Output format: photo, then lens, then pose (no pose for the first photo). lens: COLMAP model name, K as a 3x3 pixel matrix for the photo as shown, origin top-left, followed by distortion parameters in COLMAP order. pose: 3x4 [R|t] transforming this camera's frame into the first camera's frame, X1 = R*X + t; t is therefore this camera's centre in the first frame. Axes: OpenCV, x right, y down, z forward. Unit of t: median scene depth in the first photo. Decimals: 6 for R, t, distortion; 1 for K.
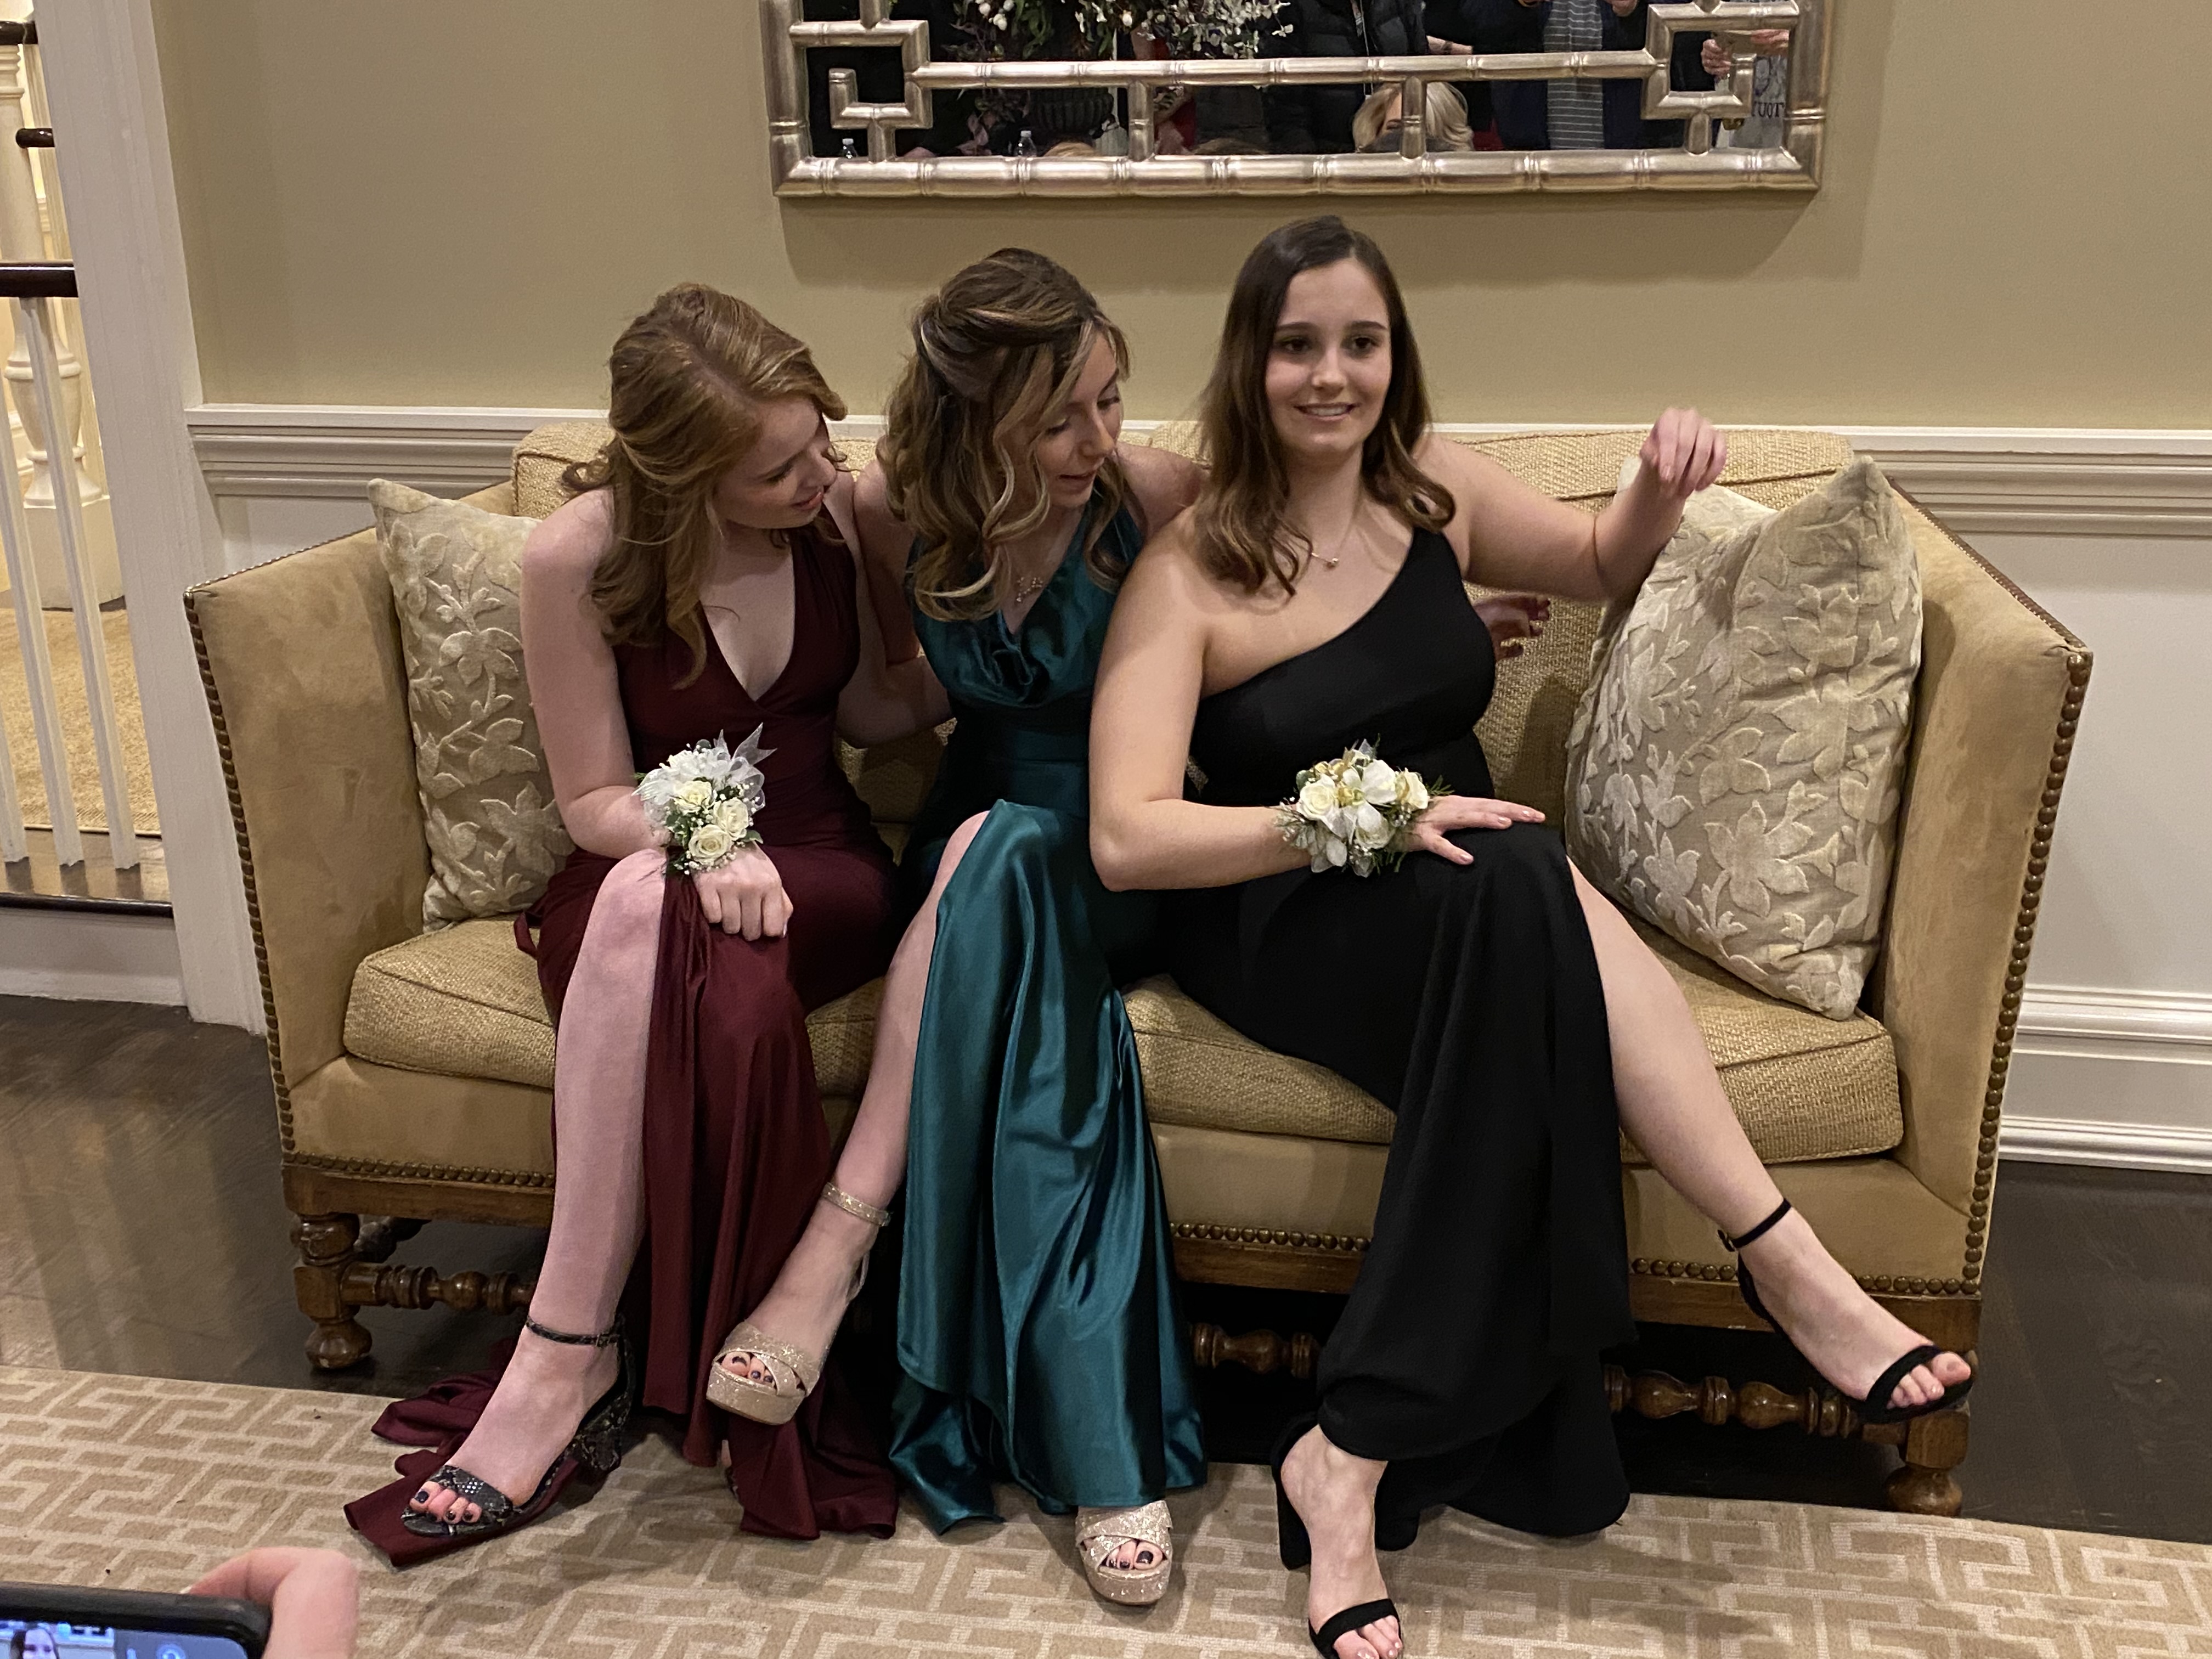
lens RADIAL K [[1698.3, 0, 1106.0], [0, 1698.3, 829.5], [0, 0, 1]] dist [0.030593, -0.019280]
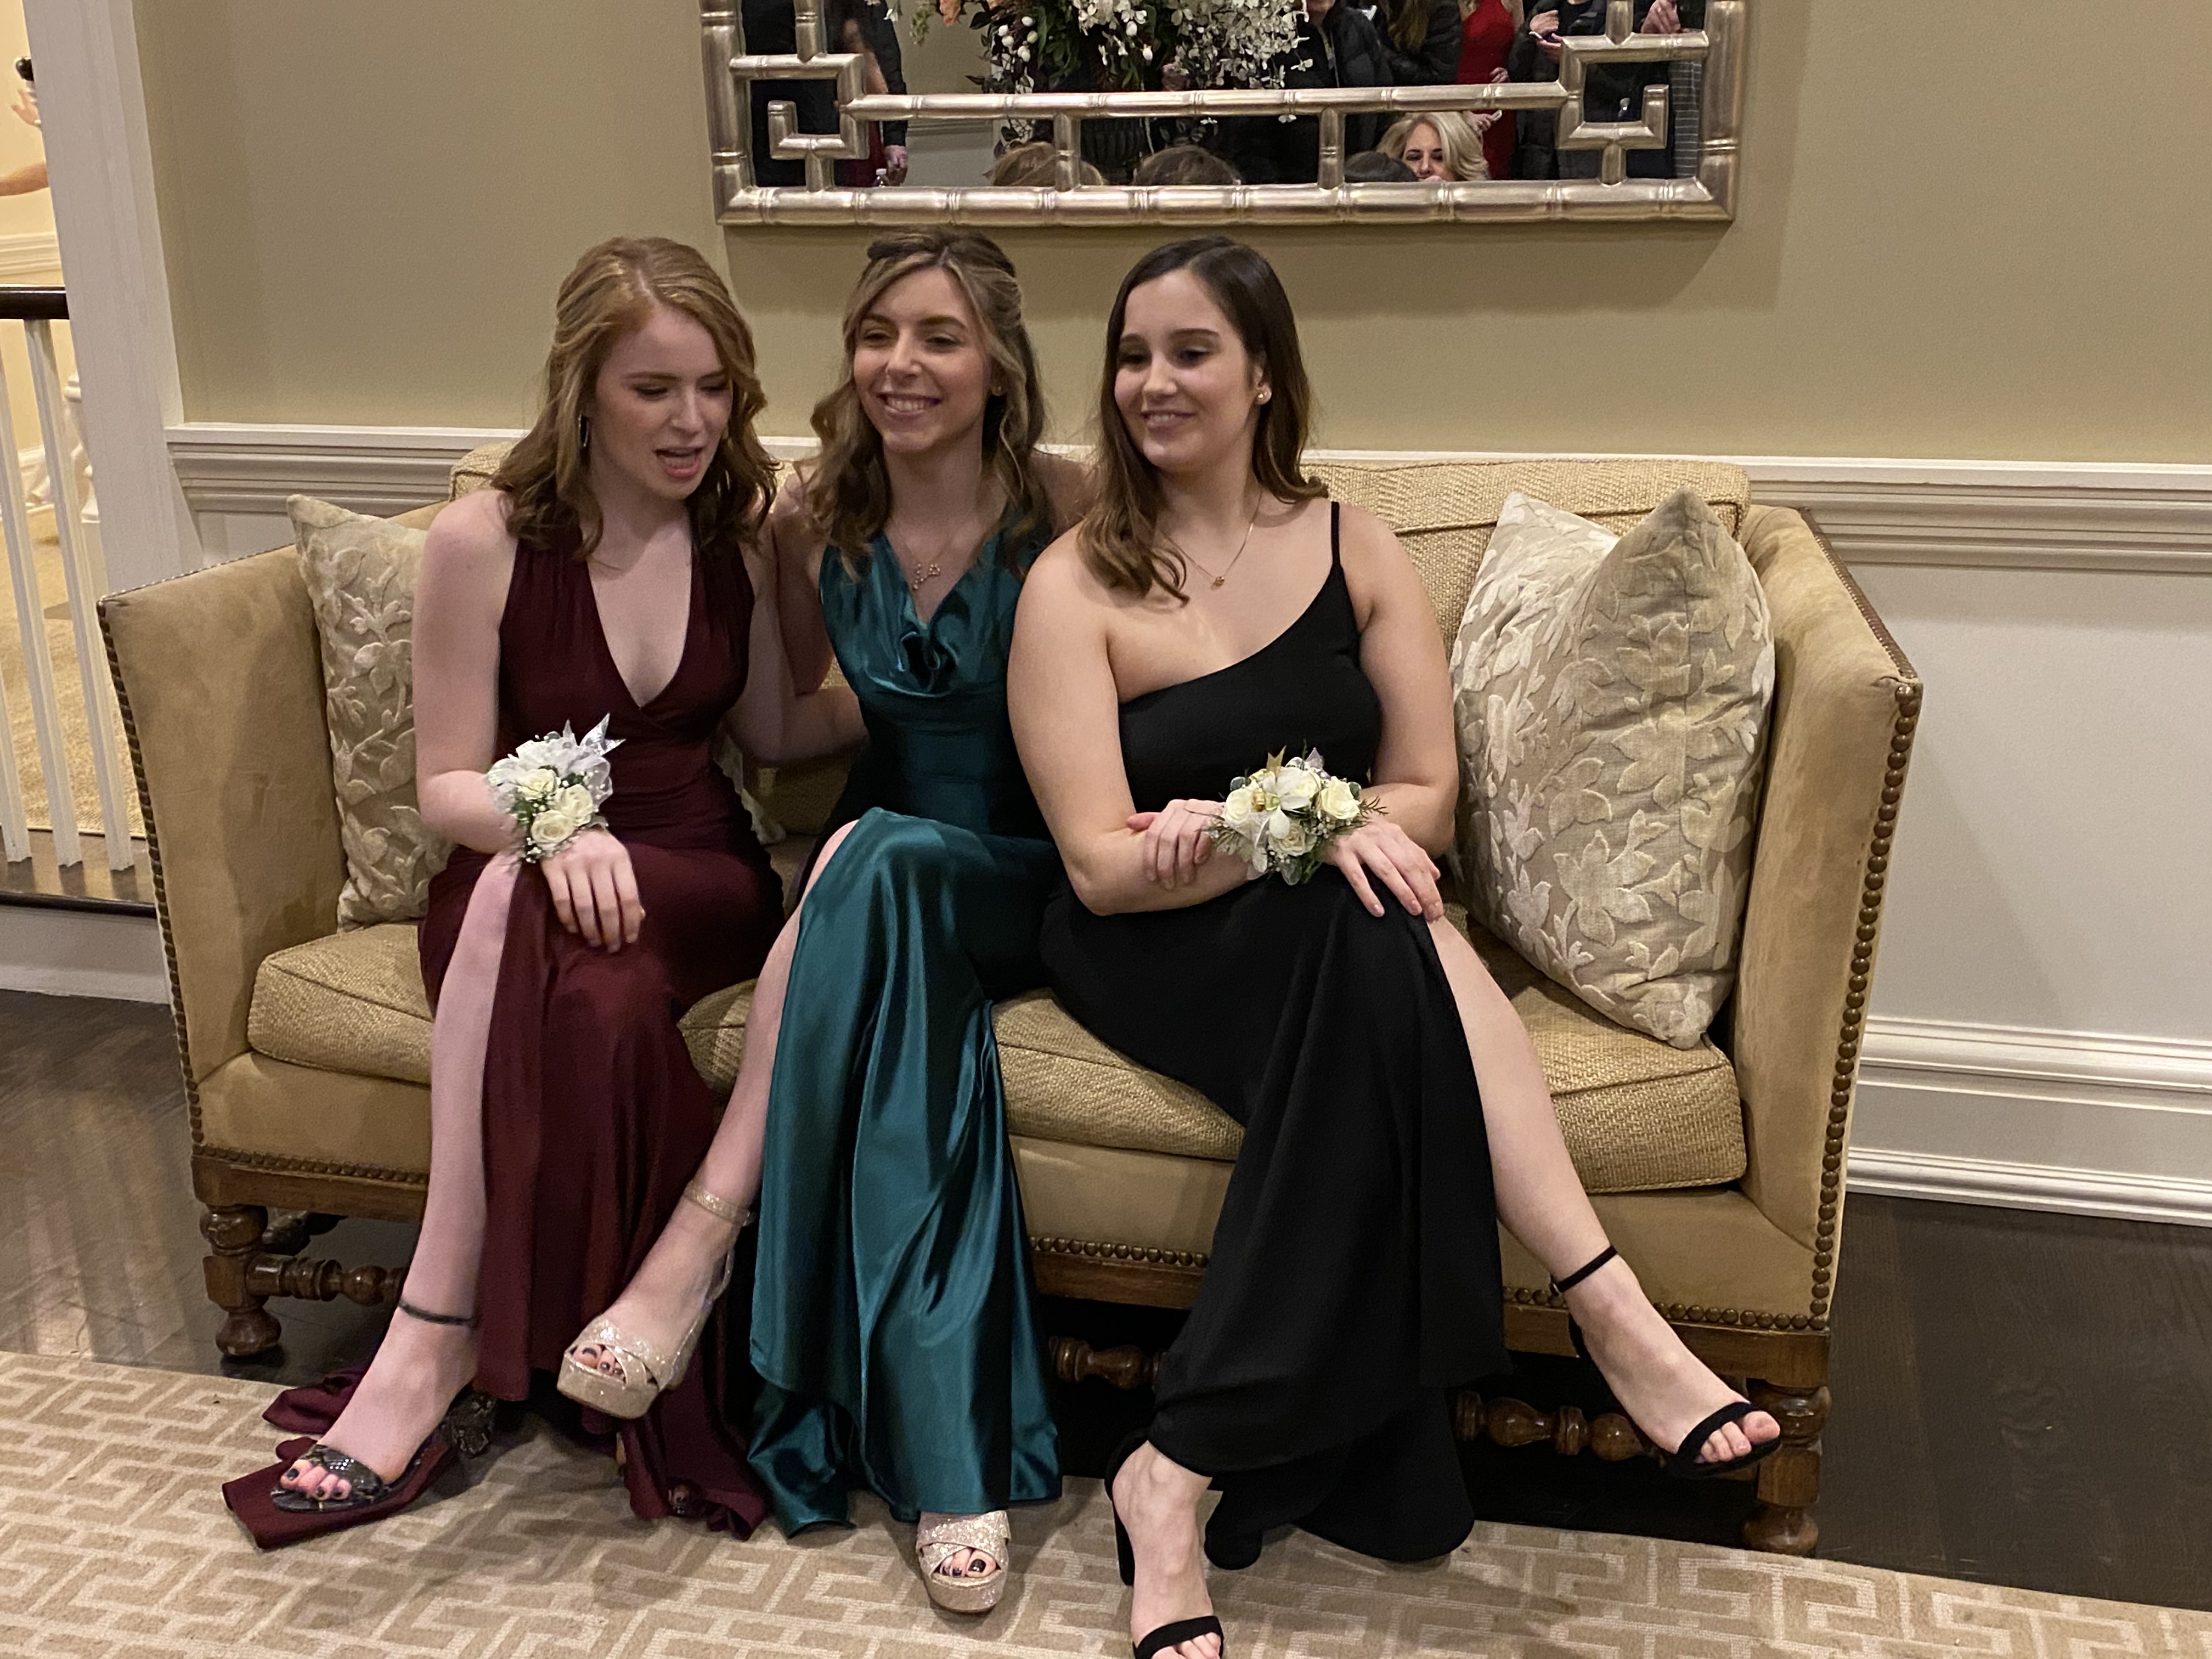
lens RADIAL K [[1698.3, 0, 1106.0], [0, 1698.3, 829.5], [0, 0, 1]] dist [0.030593, -0.019280]
pose [[0.998733, 0.018135, -0.046949, 0.125690], [-0.018828, 0.999720, -0.014349, 0.003560], [0.046676, 0.015214, 0.998794, -0.010623]]
